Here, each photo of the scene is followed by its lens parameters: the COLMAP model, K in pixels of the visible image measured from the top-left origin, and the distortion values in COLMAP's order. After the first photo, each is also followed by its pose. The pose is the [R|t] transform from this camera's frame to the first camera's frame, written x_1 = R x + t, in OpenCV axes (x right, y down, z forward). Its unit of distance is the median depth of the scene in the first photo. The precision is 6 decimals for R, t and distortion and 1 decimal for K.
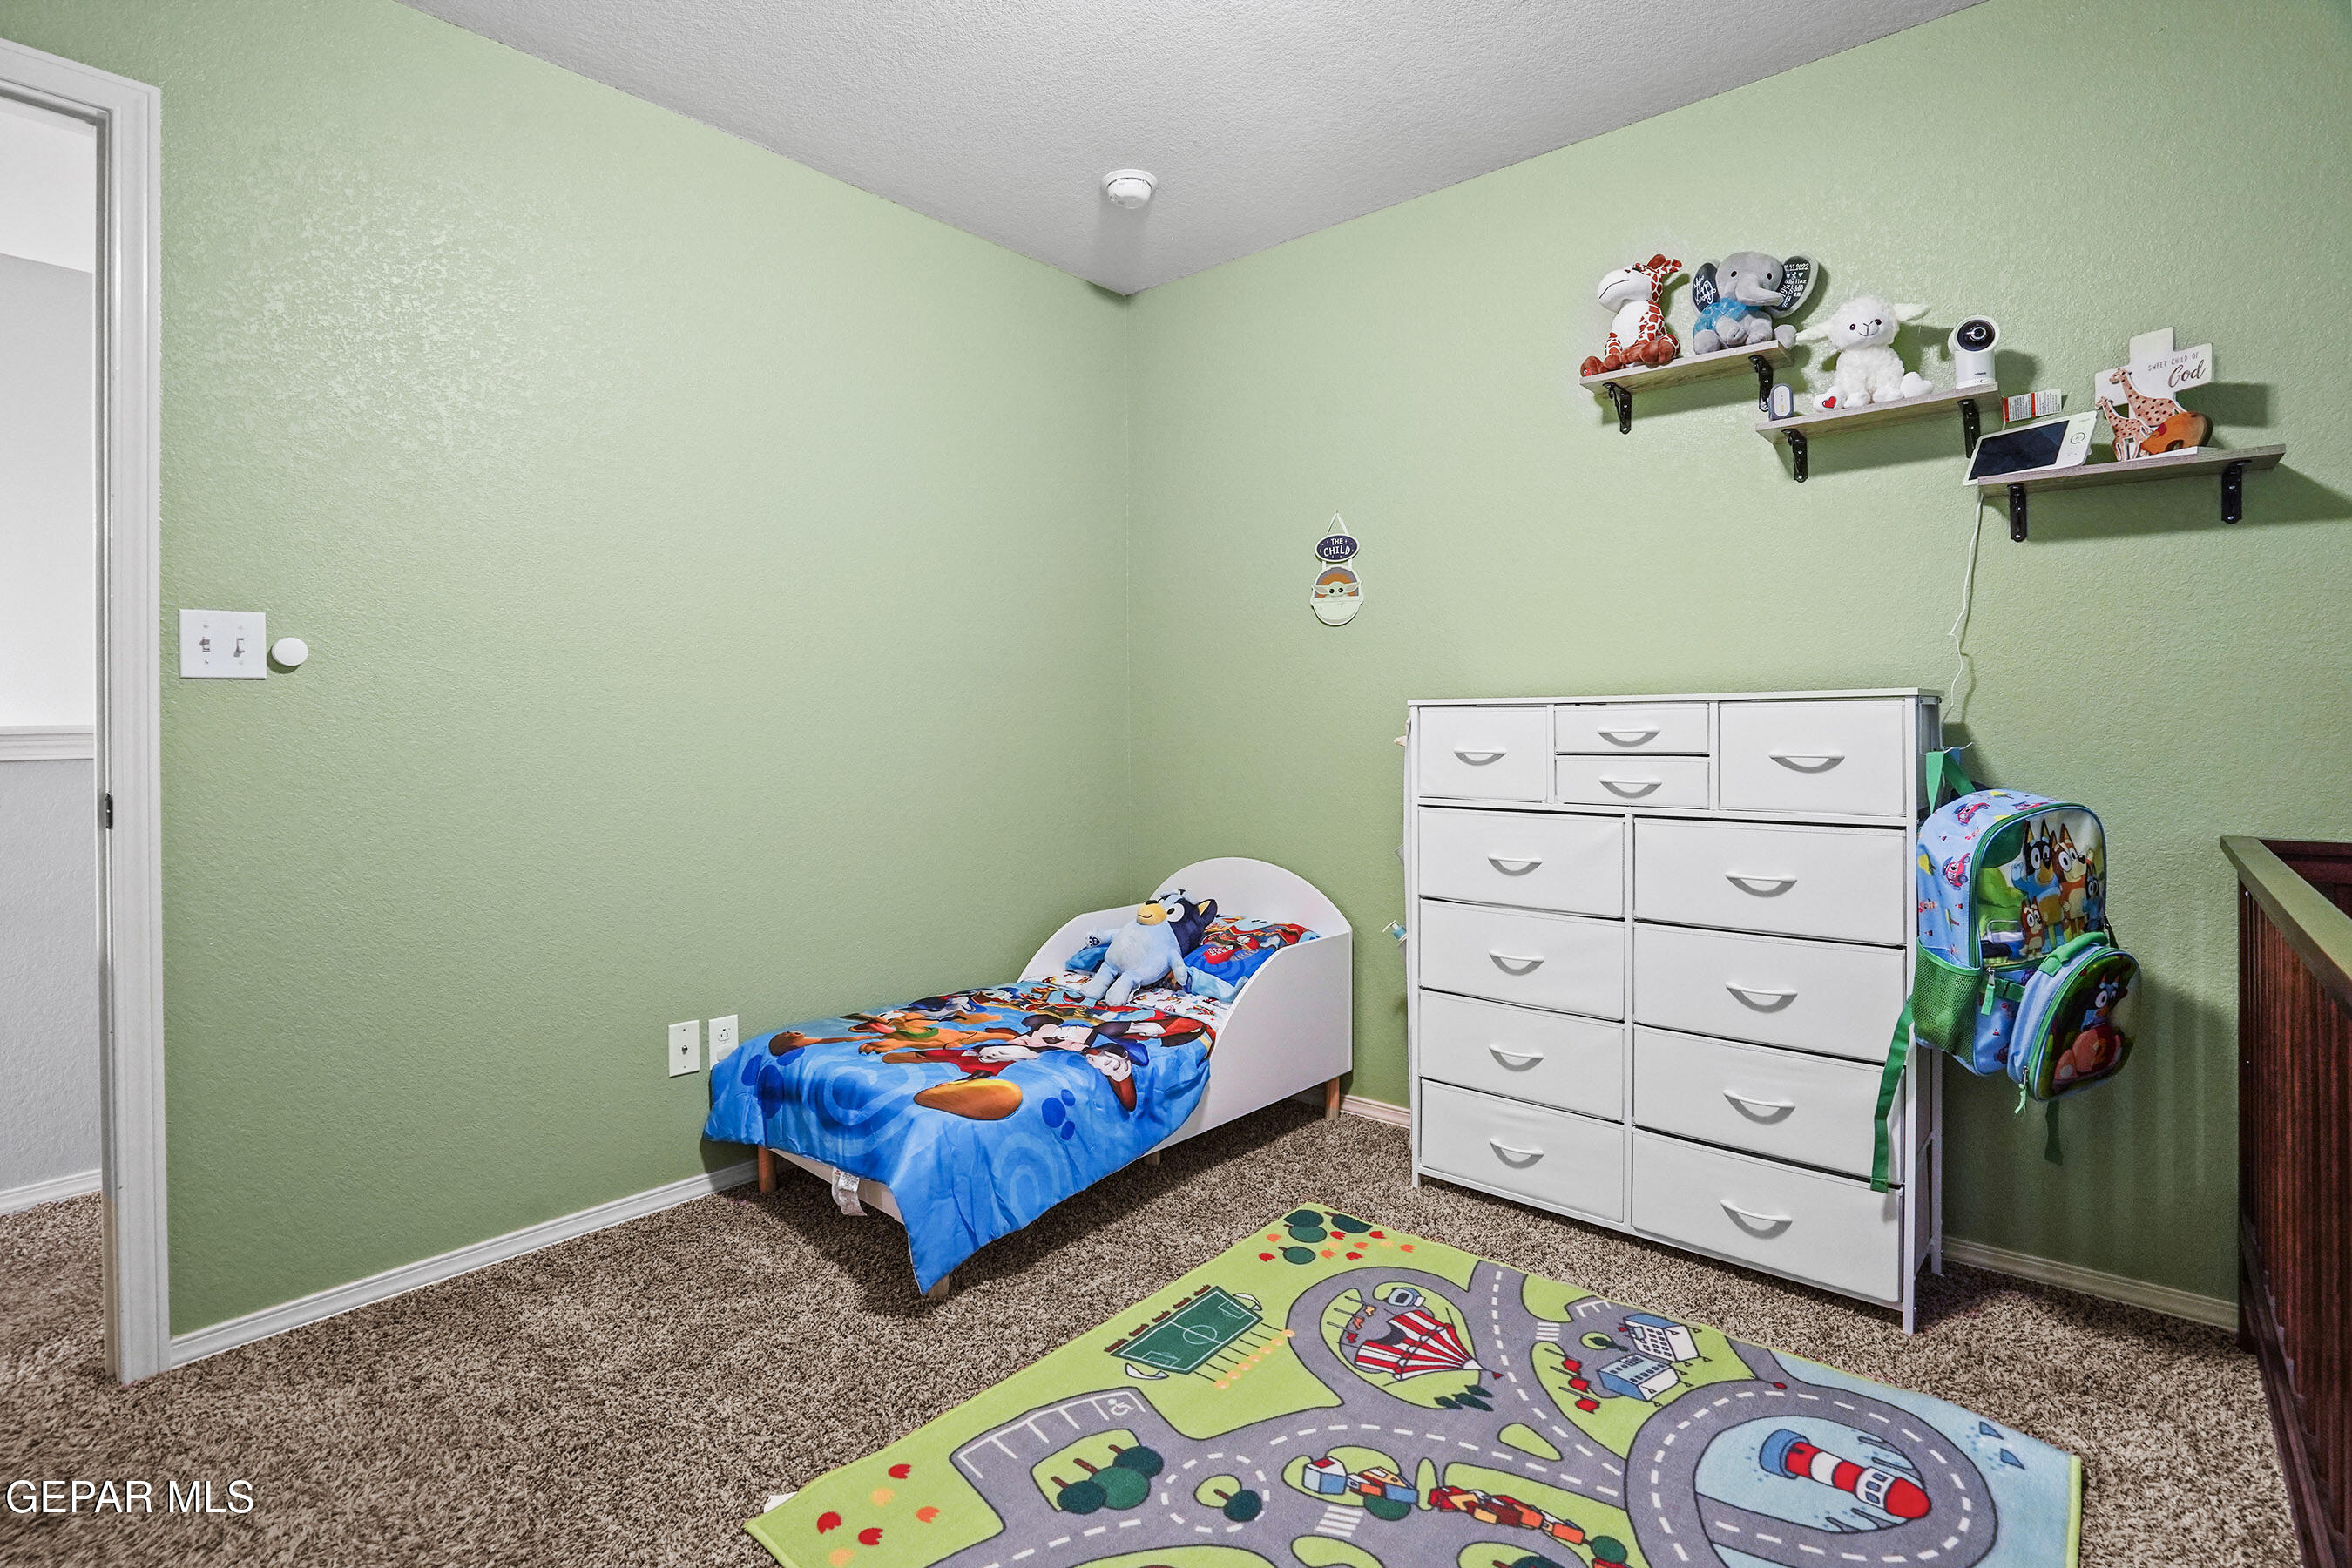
lens RADIAL K [[1108.0, 0, 1155.9], [0, 1108.0, 724.8], [0, 0, 1]] dist [-0.067616, 0.027374]
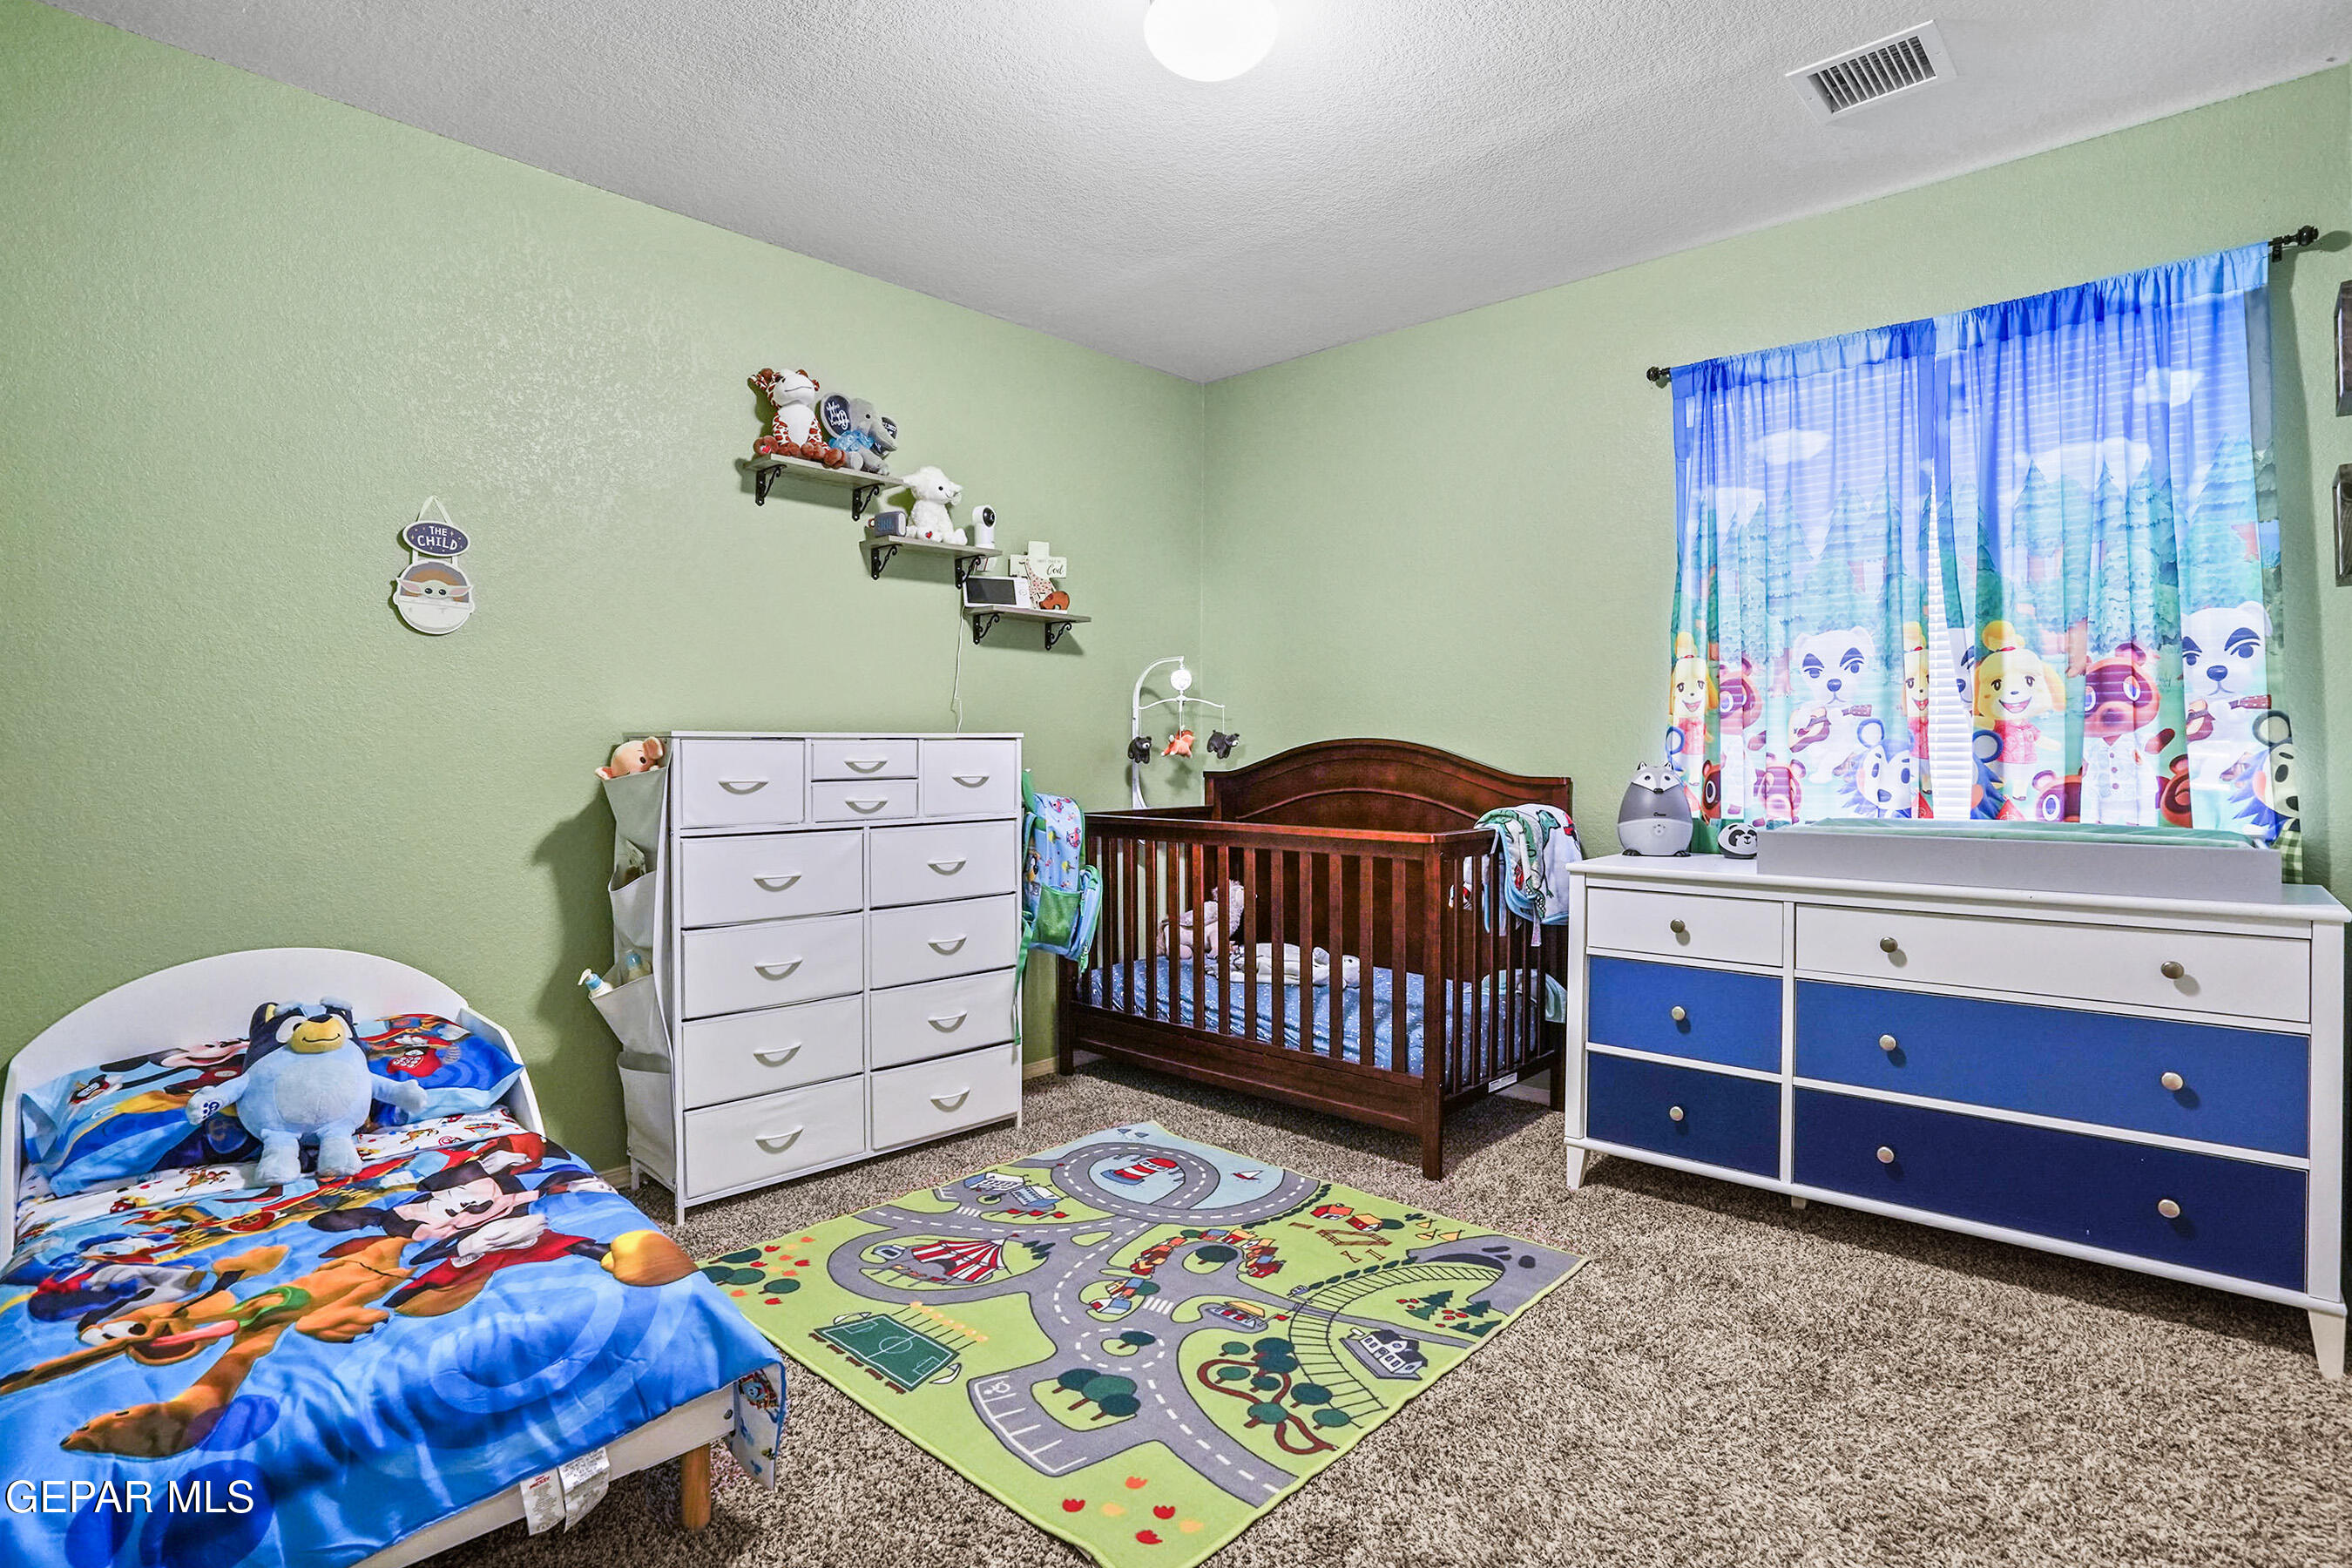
lens RADIAL K [[1123.7, 0, 1171.0], [0, 1123.7, 751.4], [0, 0, 1]] dist [-0.056182, 0.018976]
pose [[0.049646, 0.003154, 0.998762, -0.950673], [0.002298, 0.999992, -0.003272, -0.000338], [-0.998764, 0.002458, 0.049638, 0.651929]]
